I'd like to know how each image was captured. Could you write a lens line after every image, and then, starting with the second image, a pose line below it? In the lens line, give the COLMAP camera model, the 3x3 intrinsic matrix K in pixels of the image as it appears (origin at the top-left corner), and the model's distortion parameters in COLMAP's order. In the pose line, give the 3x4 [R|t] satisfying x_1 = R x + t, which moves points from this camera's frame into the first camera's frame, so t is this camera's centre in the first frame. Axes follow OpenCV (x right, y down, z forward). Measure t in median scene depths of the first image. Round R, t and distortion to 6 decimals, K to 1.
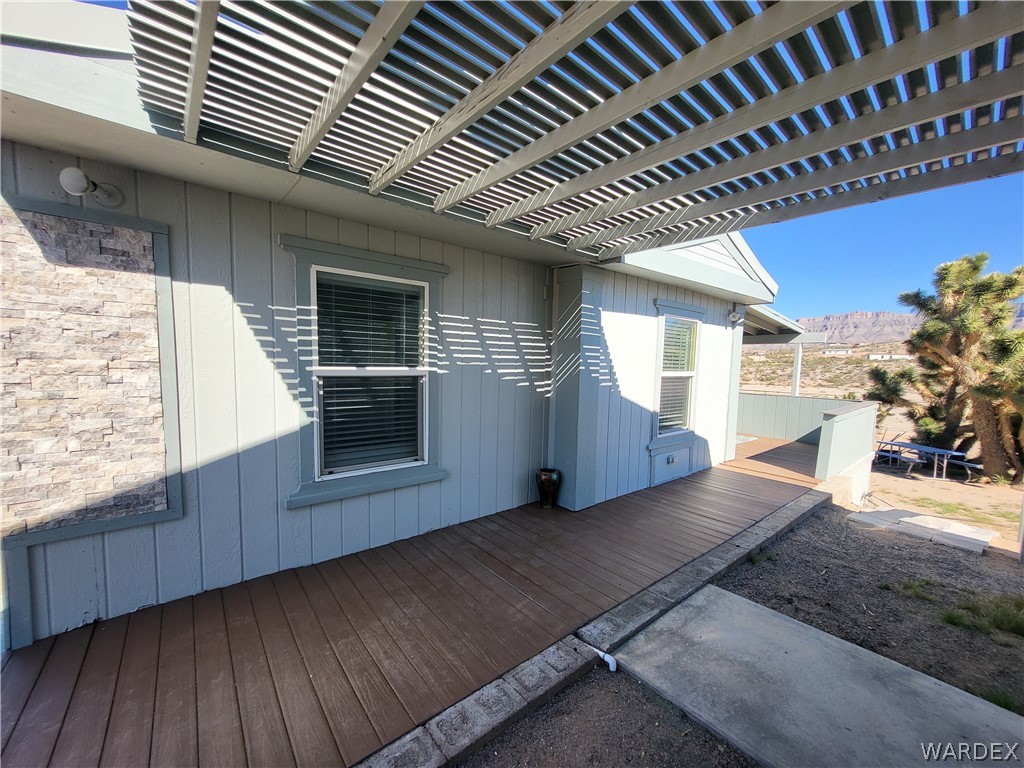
lens RADIAL K [[393.4, 0, 508.7], [0, 393.4, 388.7], [0, 0, 1]] dist [0.001488, -0.000049]
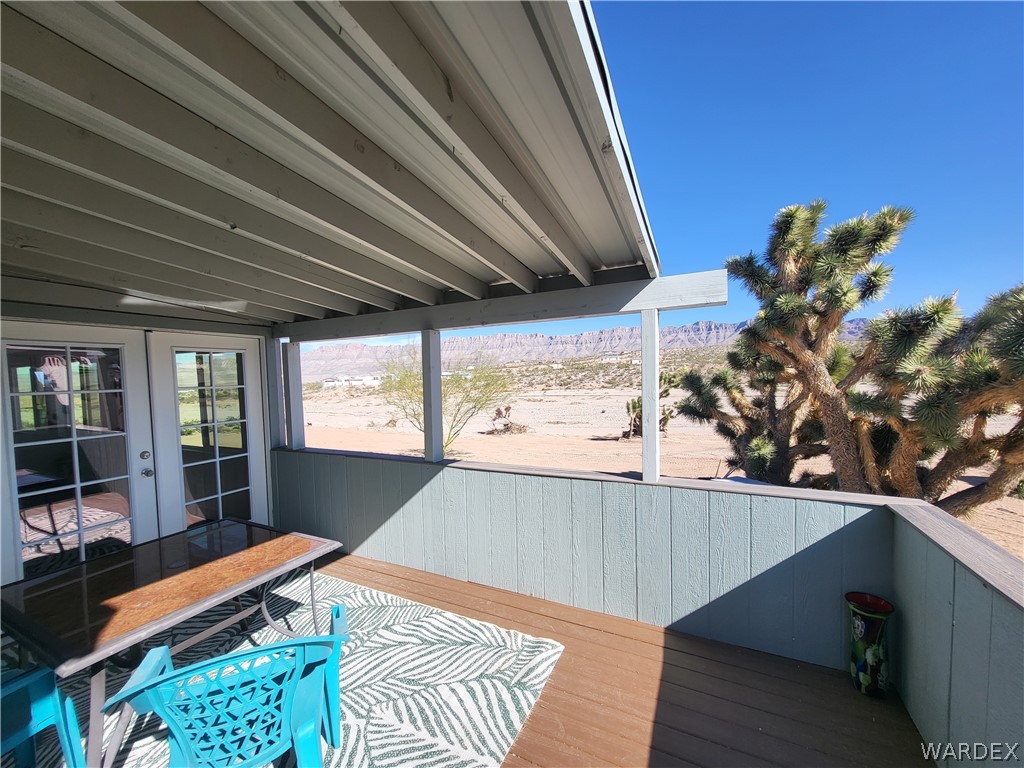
lens RADIAL K [[393.4, 0, 506.4], [0, 393.4, 388.7], [0, 0, 1]] dist [0.001488, -0.000049]
pose [[0.905450, -0.059971, 0.420194, 0.310492], [0.074292, 0.997078, -0.017781, -0.034547], [-0.417900, 0.047316, 0.907260, 0.478480]]
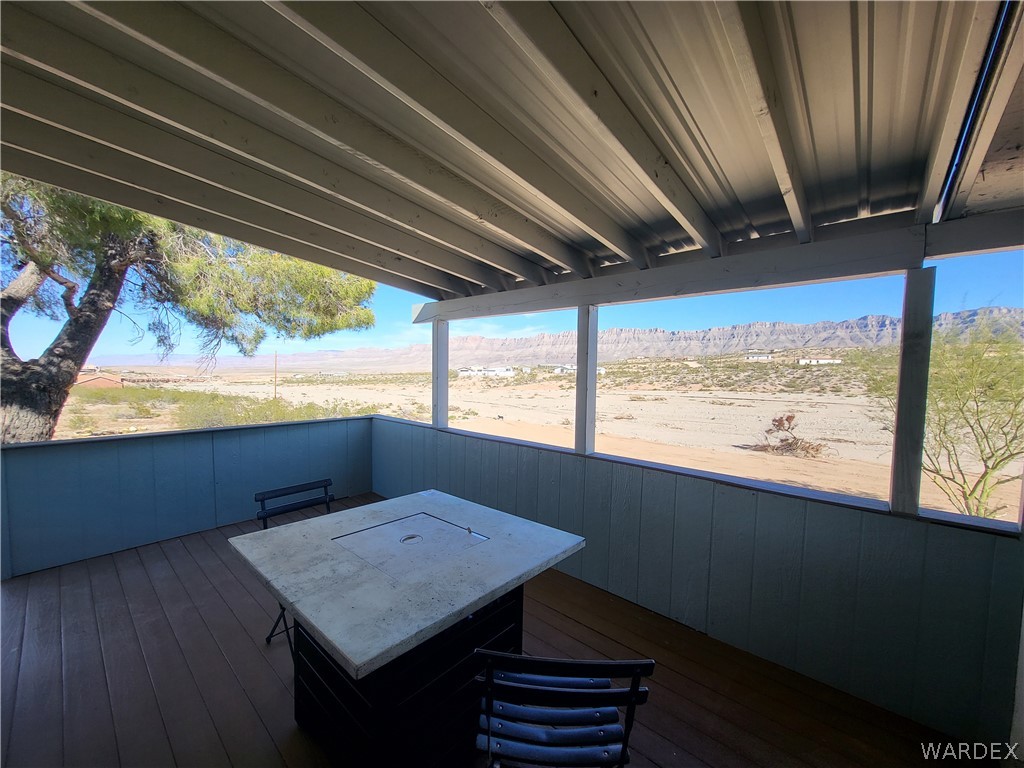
lens RADIAL K [[393.4, 0, 507.3], [0, 393.4, 388.6], [0, 0, 1]] dist [0.001488, -0.000049]
pose [[0.986935, -0.016174, 0.160302, -0.275288], [0.019052, 0.999683, -0.016431, -0.091147], [-0.159986, 0.019271, 0.986931, 1.234377]]
